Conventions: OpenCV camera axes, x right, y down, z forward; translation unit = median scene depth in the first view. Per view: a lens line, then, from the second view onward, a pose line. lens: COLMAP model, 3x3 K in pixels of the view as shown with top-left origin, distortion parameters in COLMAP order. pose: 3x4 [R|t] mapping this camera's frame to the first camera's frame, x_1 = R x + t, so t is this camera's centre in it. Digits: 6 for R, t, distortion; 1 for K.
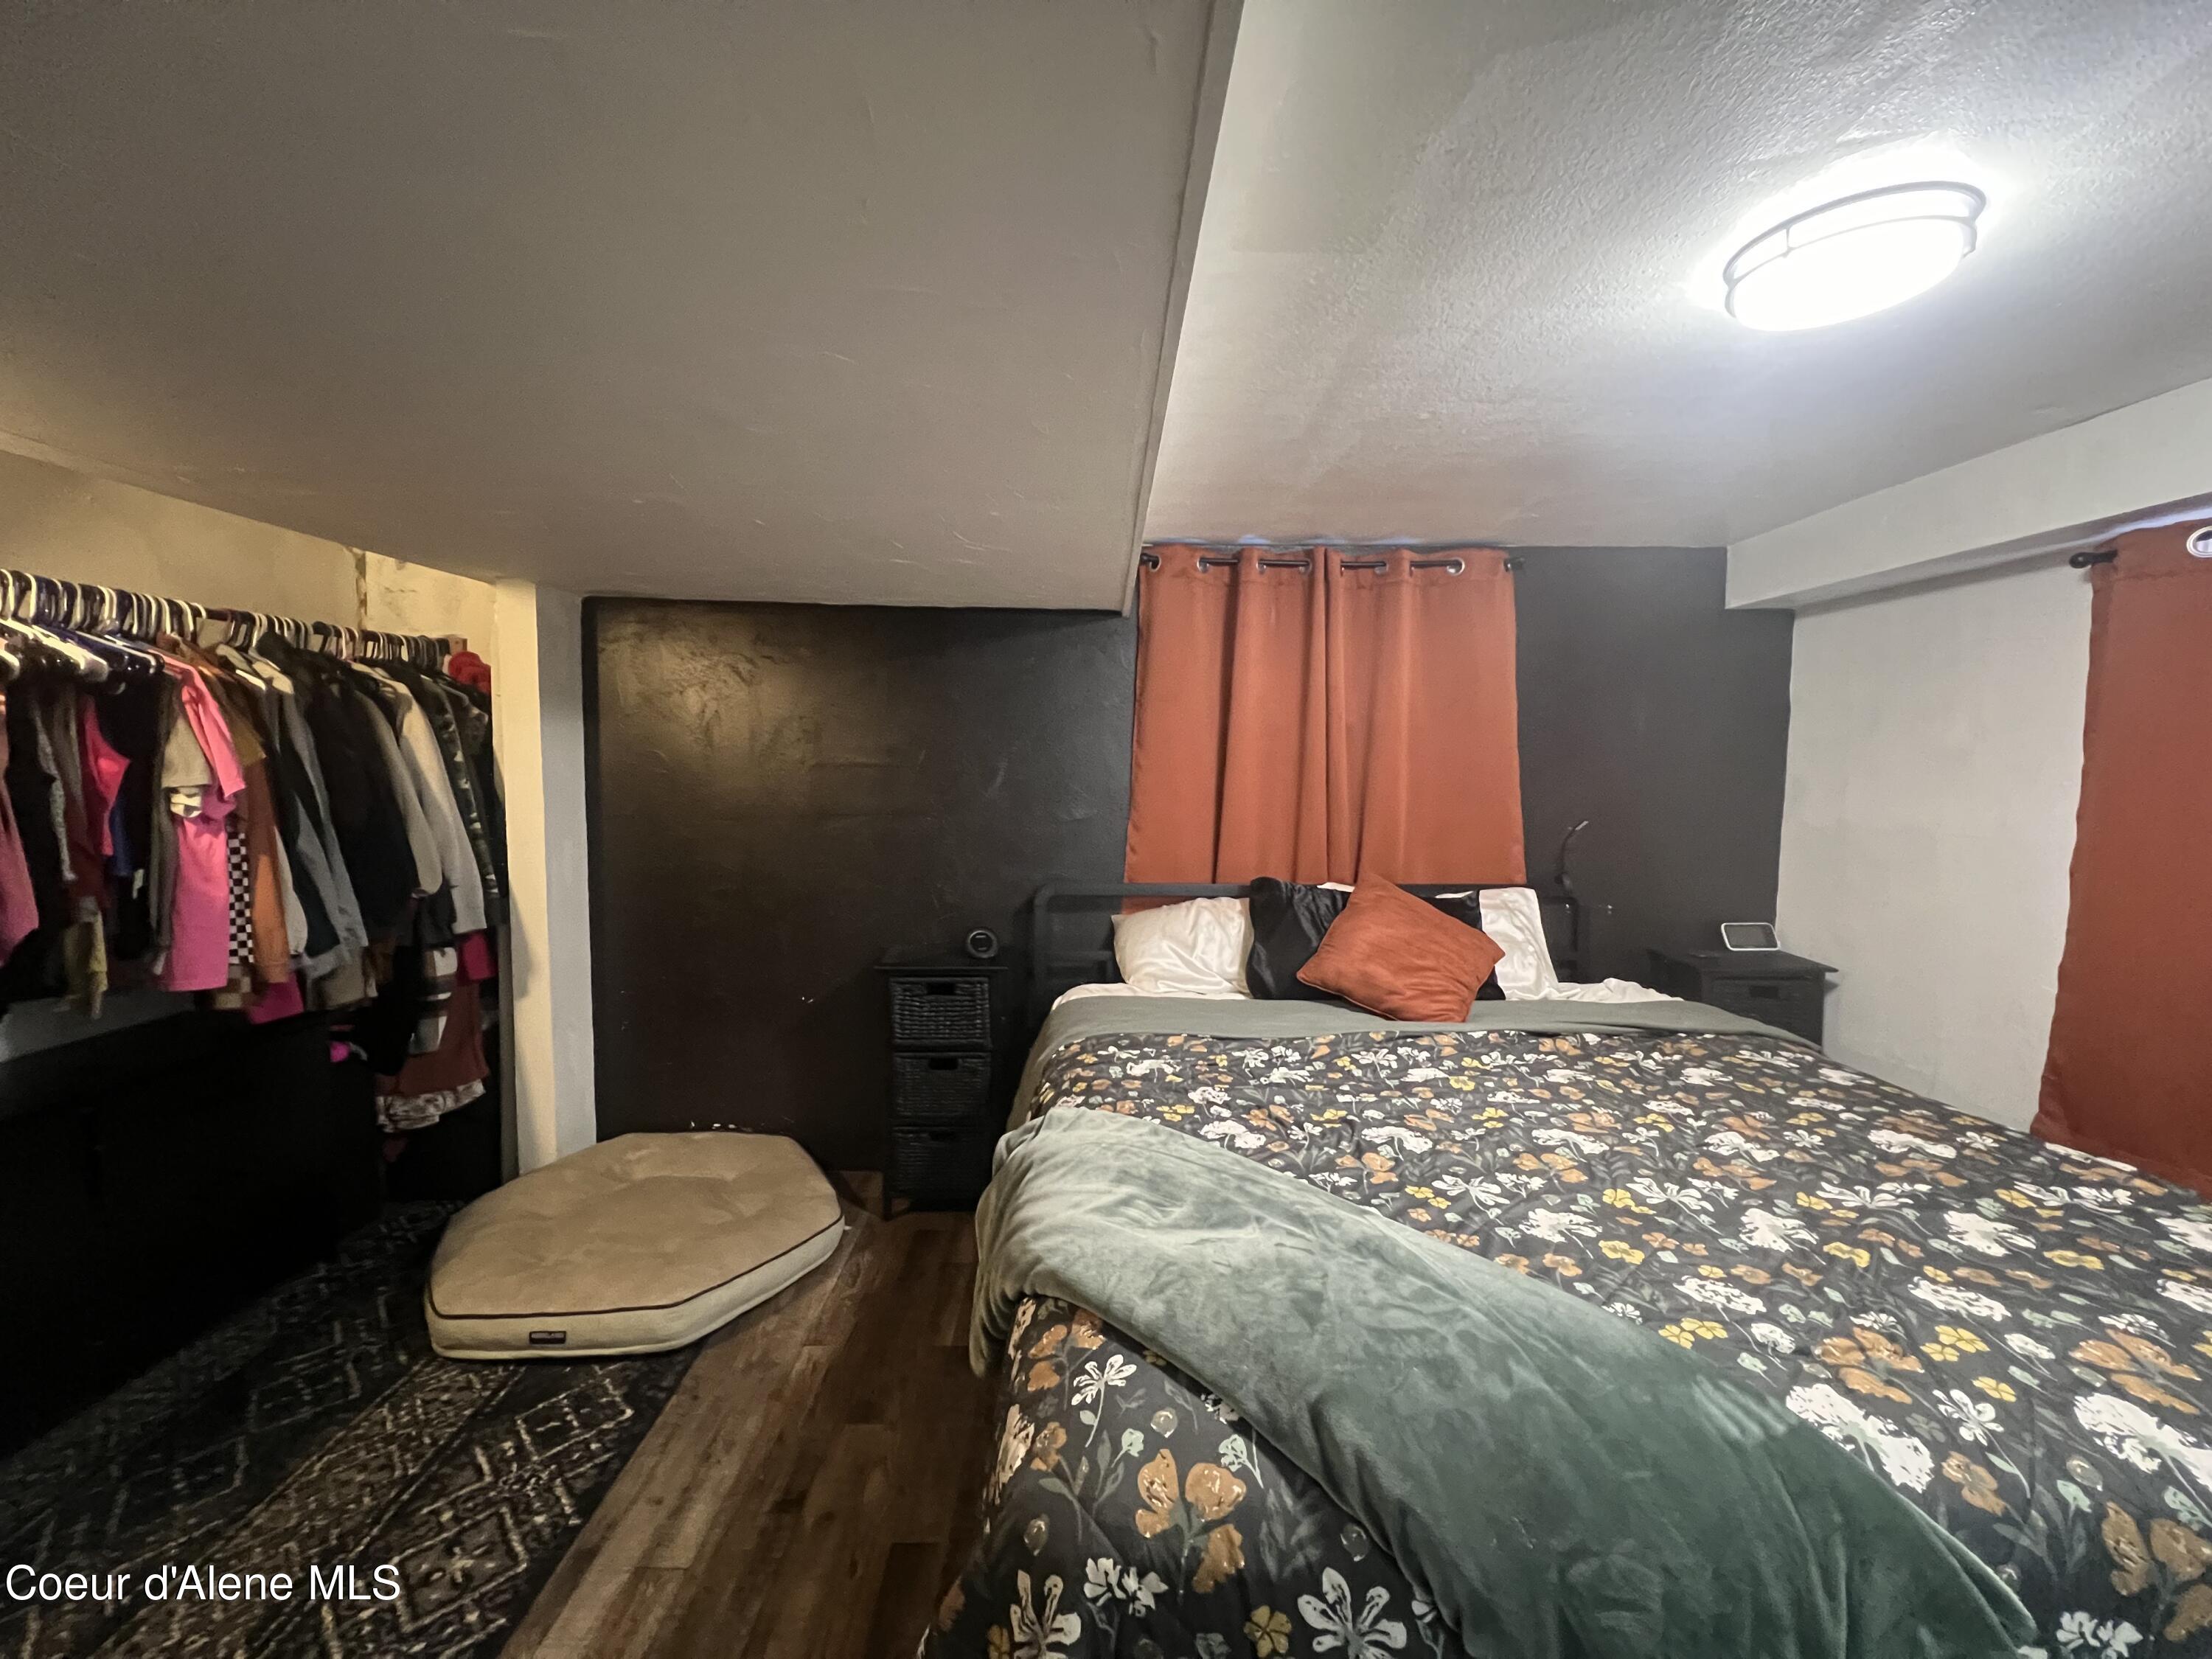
lens RADIAL K [[890.7, 0, 1109.4], [0, 890.7, 823.5], [0, 0, 1]] dist [0.001081, 0.000278]
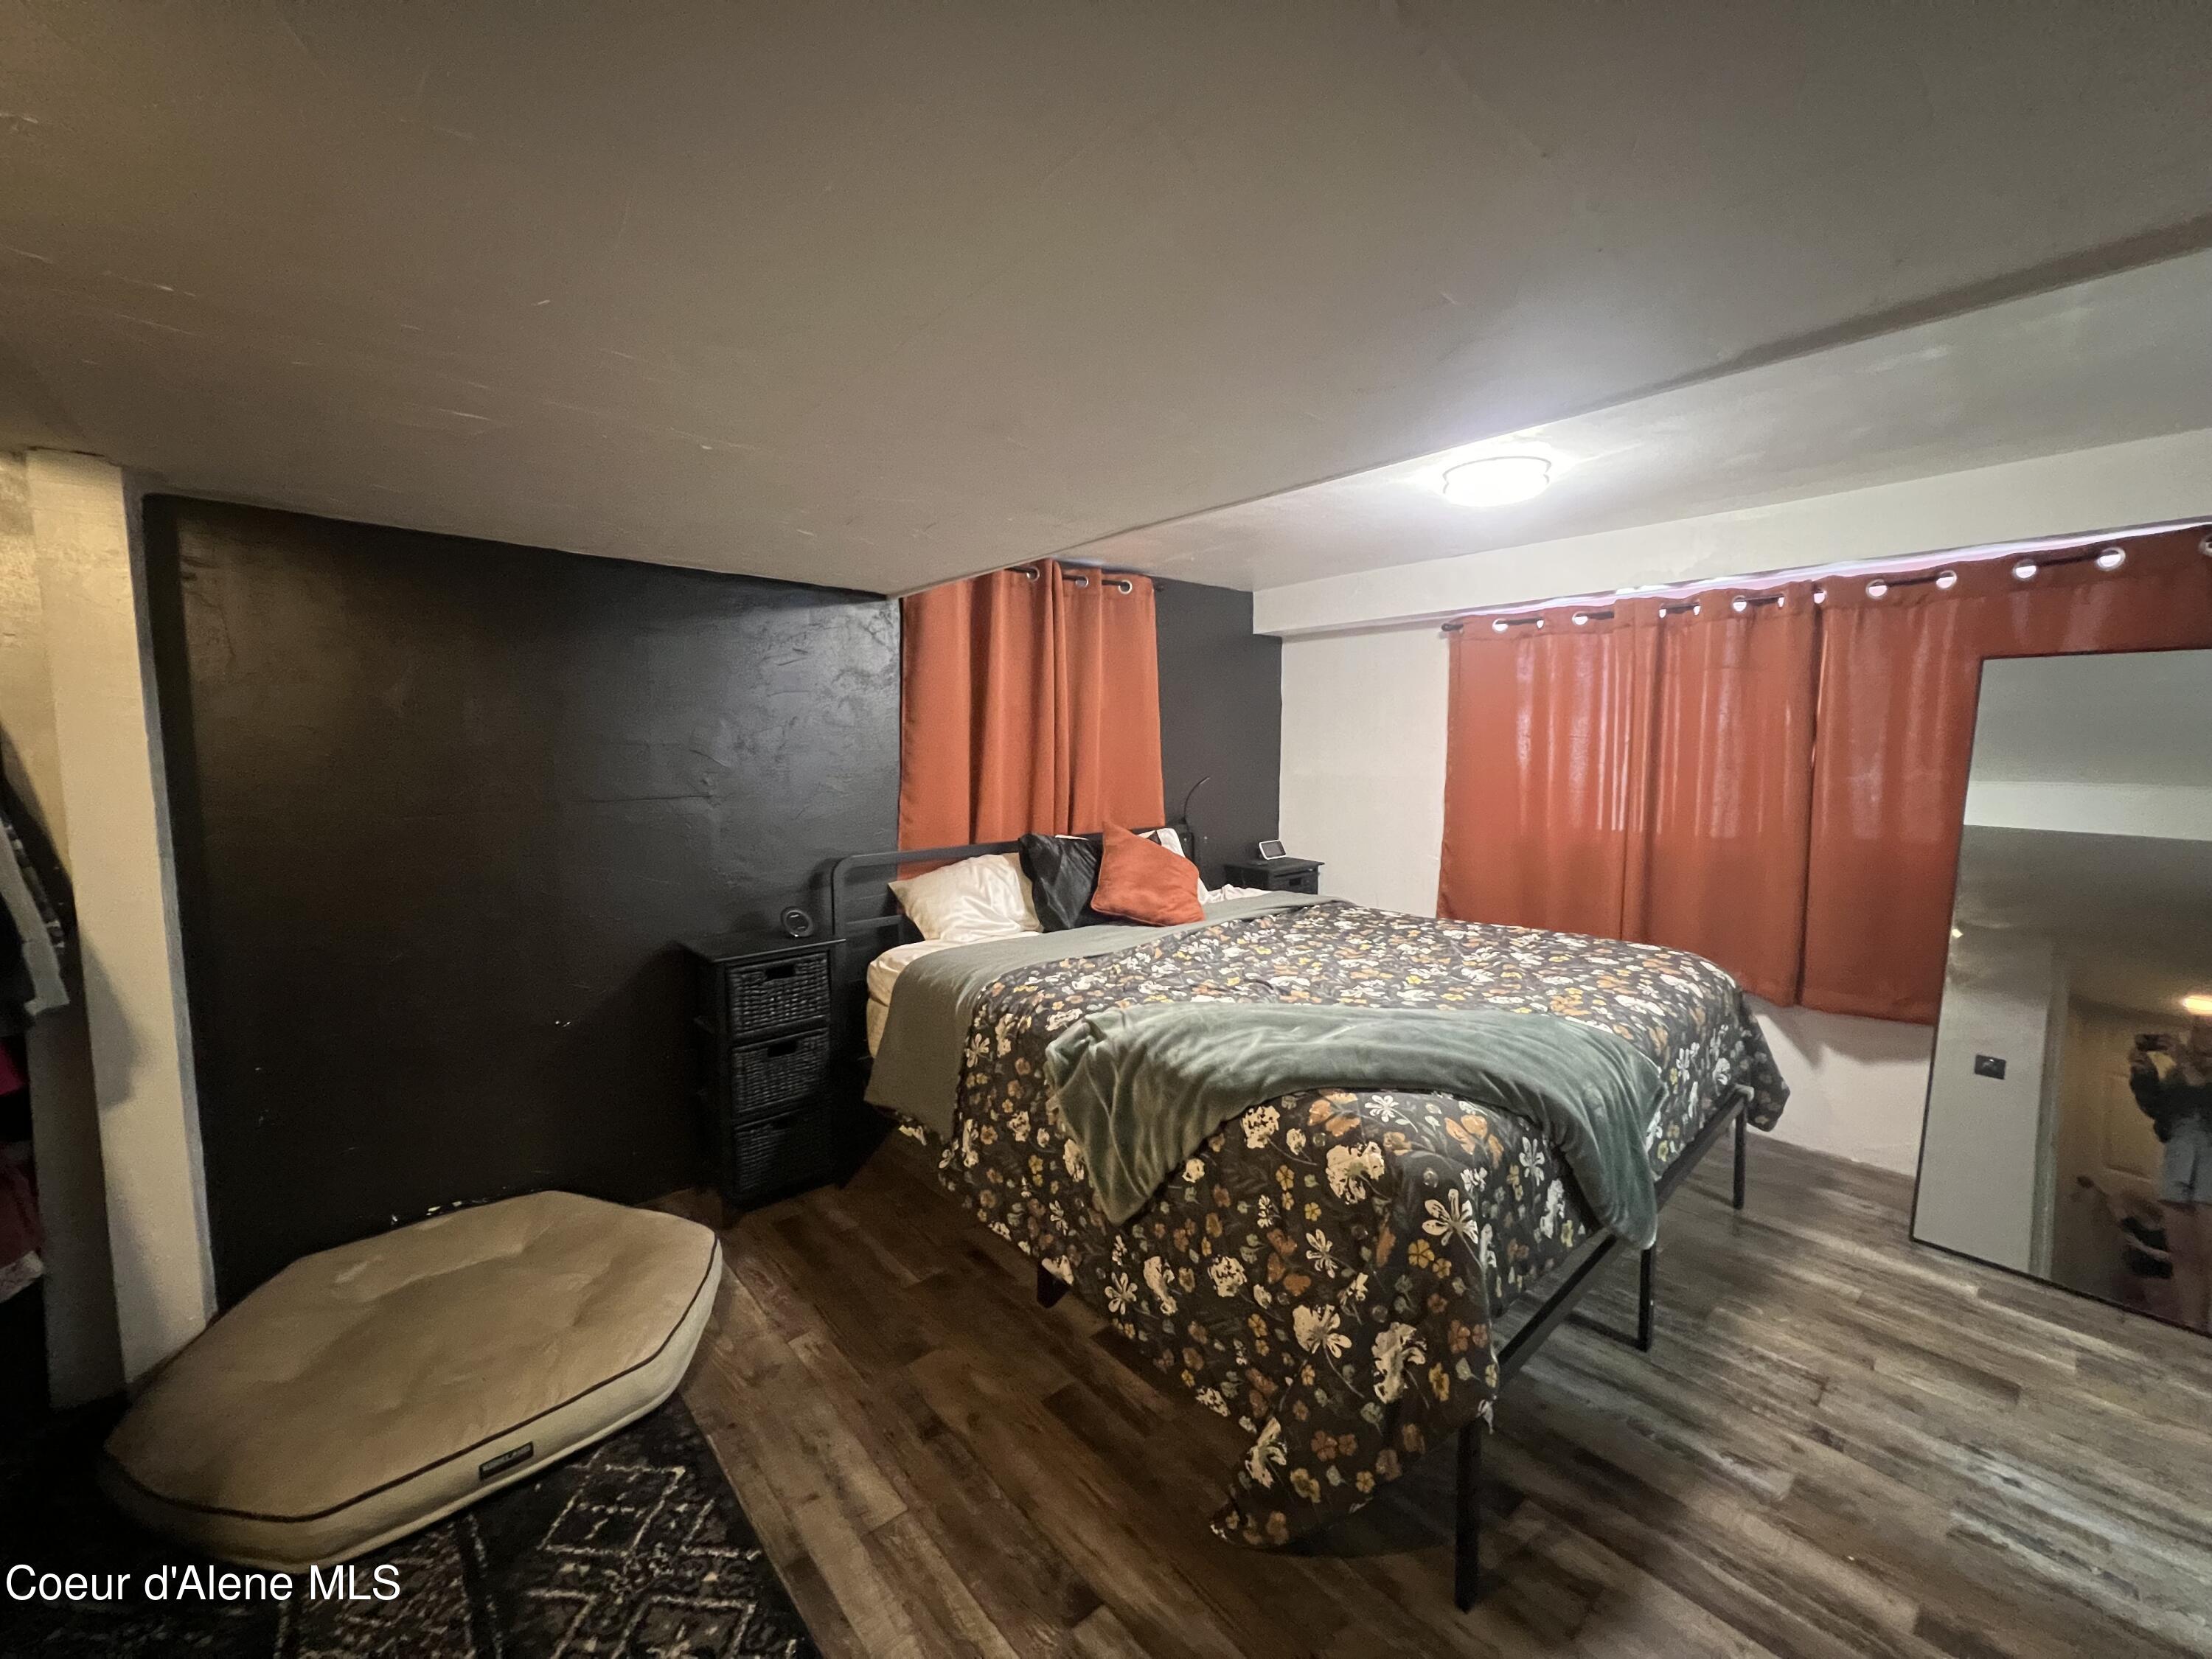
lens RADIAL K [[890.7, 0, 1100.6], [0, 890.7, 821.9], [0, 0, 1]] dist [0.001081, 0.000278]
pose [[0.754207, -0.066227, 0.653288, -0.714652], [0.052625, 0.997797, 0.040396, 0.002141], [-0.654524, 0.003913, 0.756031, 0.047384]]
